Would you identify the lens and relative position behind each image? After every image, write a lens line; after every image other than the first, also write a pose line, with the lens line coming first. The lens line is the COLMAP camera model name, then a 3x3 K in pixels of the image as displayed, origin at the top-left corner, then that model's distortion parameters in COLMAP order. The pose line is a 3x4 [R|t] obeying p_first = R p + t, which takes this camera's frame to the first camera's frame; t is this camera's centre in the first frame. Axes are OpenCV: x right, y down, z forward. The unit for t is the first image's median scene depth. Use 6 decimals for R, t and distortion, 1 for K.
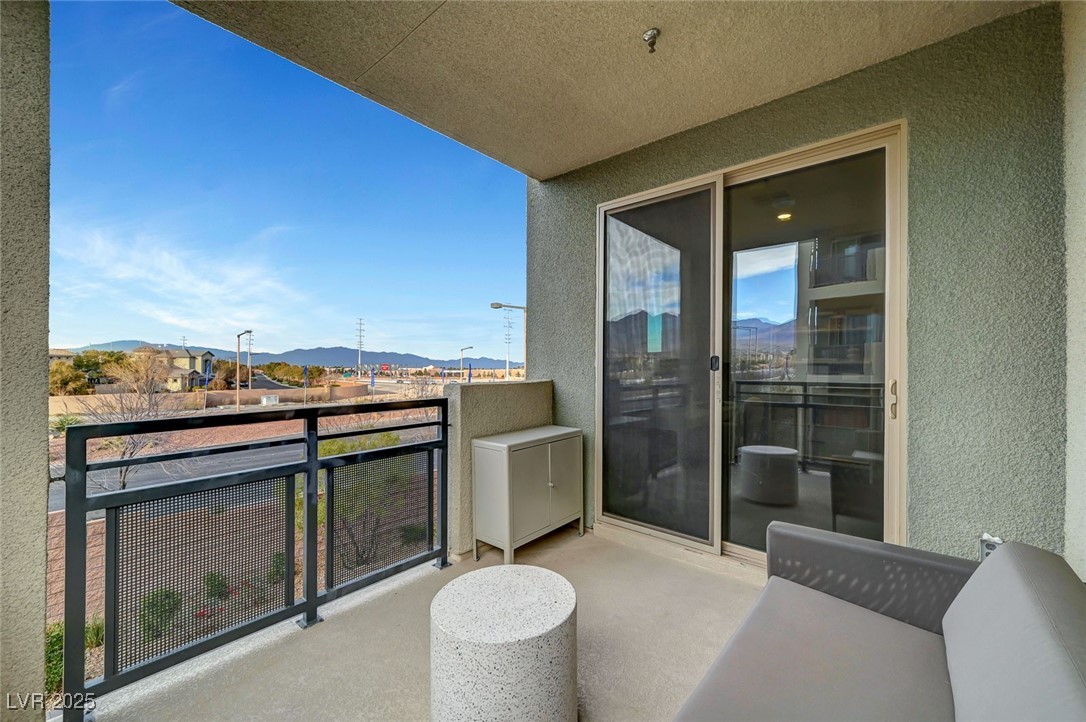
lens RADIAL K [[433.1, 0, 550.1], [0, 433.1, 361.1], [0, 0, 1]] dist [-0.001266, -0.000796]
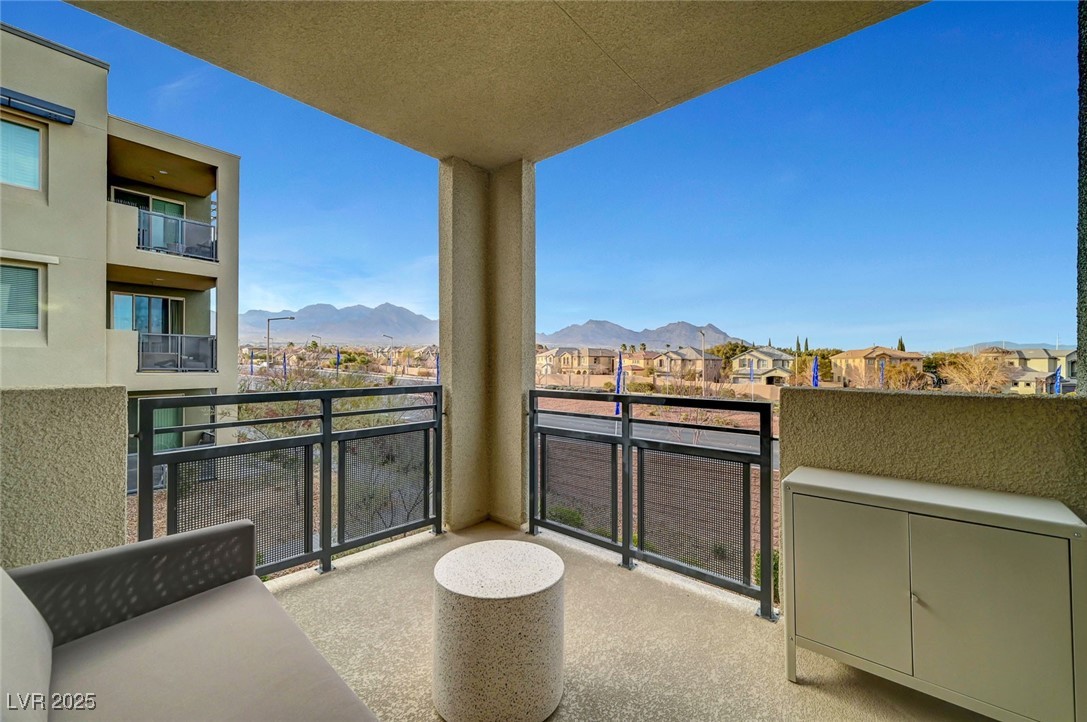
lens RADIAL K [[433.5, 0, 541.8], [0, 433.5, 361.9], [0, 0, 1]] dist [-0.001266, -0.000796]
pose [[-0.031203, -0.004881, -0.999501, 0.604226], [0.002156, 0.999985, -0.004951, 0.015684], [0.999511, -0.002309, -0.031192, 0.675229]]
